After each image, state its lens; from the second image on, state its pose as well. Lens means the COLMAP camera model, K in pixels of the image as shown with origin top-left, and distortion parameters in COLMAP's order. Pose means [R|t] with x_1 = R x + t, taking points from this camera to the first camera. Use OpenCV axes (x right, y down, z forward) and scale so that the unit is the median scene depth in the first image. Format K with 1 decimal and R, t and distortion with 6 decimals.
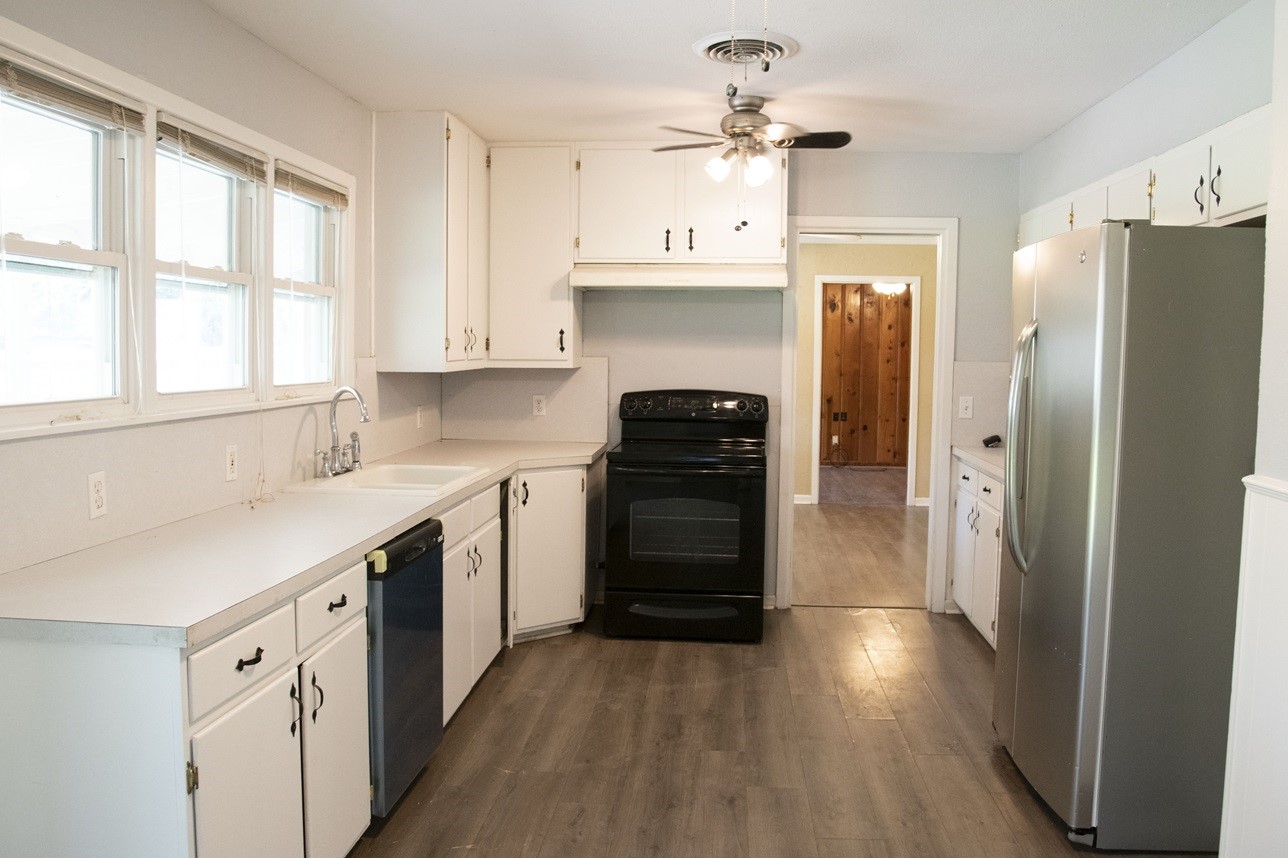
lens RADIAL K [[1055.6, 0, 649.6], [0, 1055.6, 430.7], [0, 0, 1]] dist [-0.129044, 0.082583]
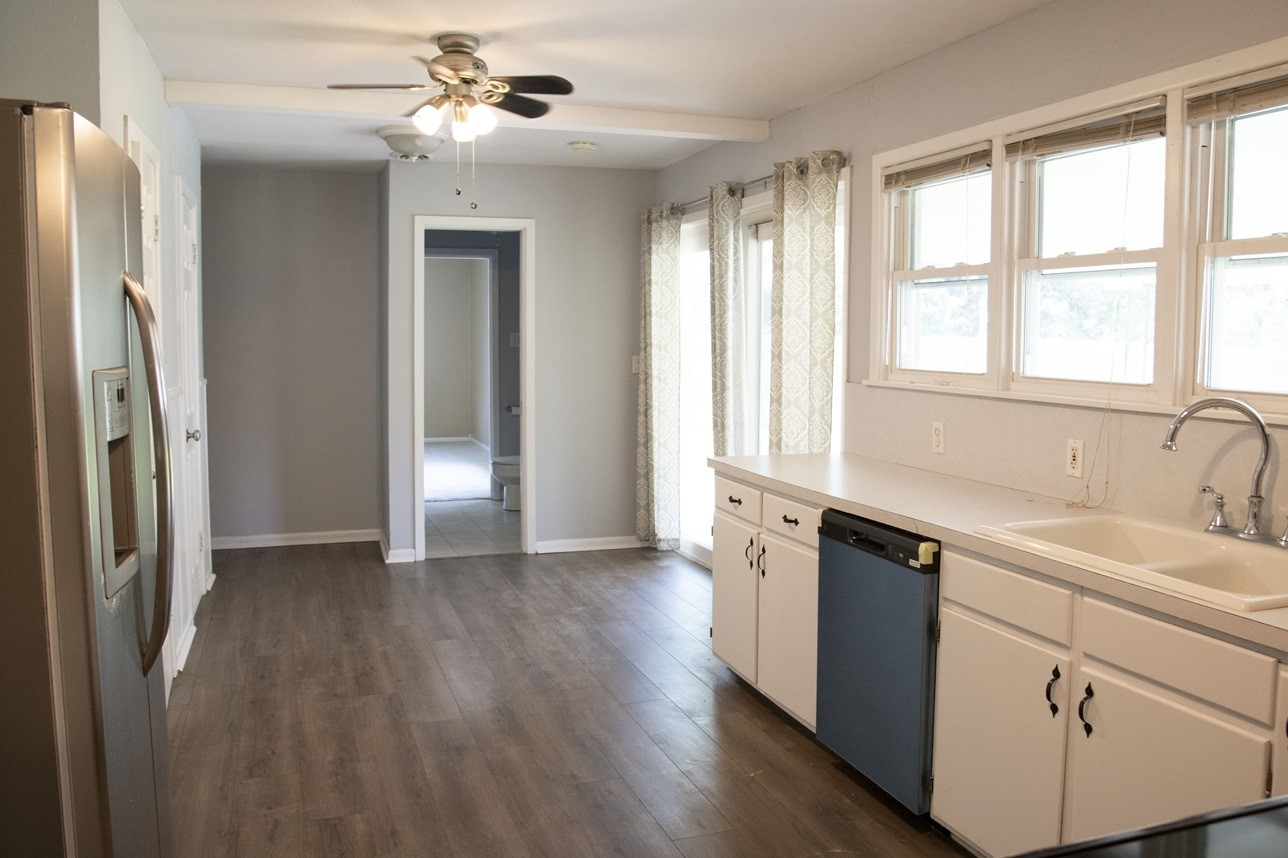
lens RADIAL K [[1055.6, 0, 649.6], [0, 1055.6, 430.7], [0, 0, 1]] dist [-0.129044, 0.082583]
pose [[-0.917187, 0.020756, -0.397916, 0.259337], [-0.044985, 0.986863, 0.155167, -0.097077], [0.395910, 0.160218, -0.904205, 1.337400]]
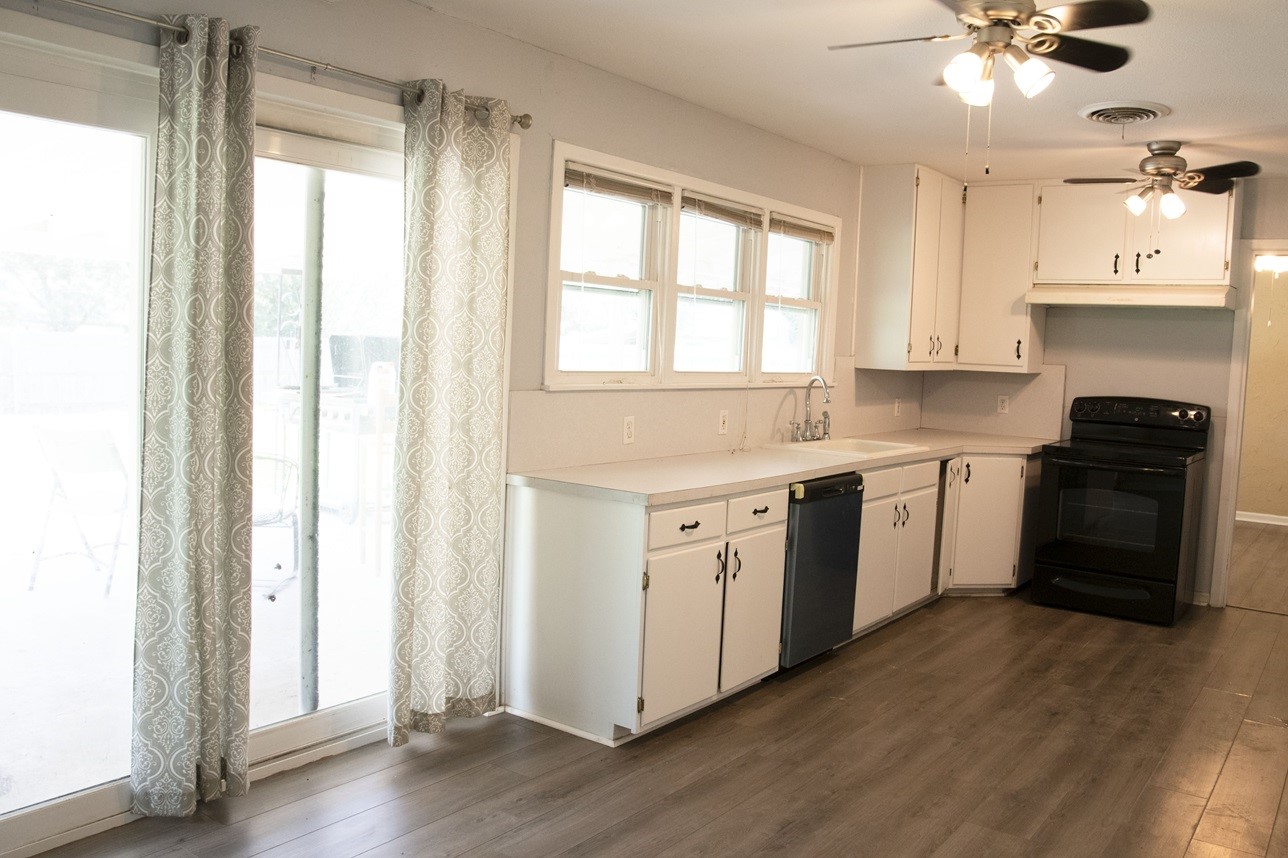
lens RADIAL K [[1055.6, 0, 649.6], [0, 1055.6, 430.7], [0, 0, 1]] dist [-0.129044, 0.082583]
pose [[0.850562, 0.066394, -0.521667, 0.225589], [-0.070453, 0.997442, 0.012077, 0.025464], [0.521134, 0.026481, 0.853064, -0.257083]]
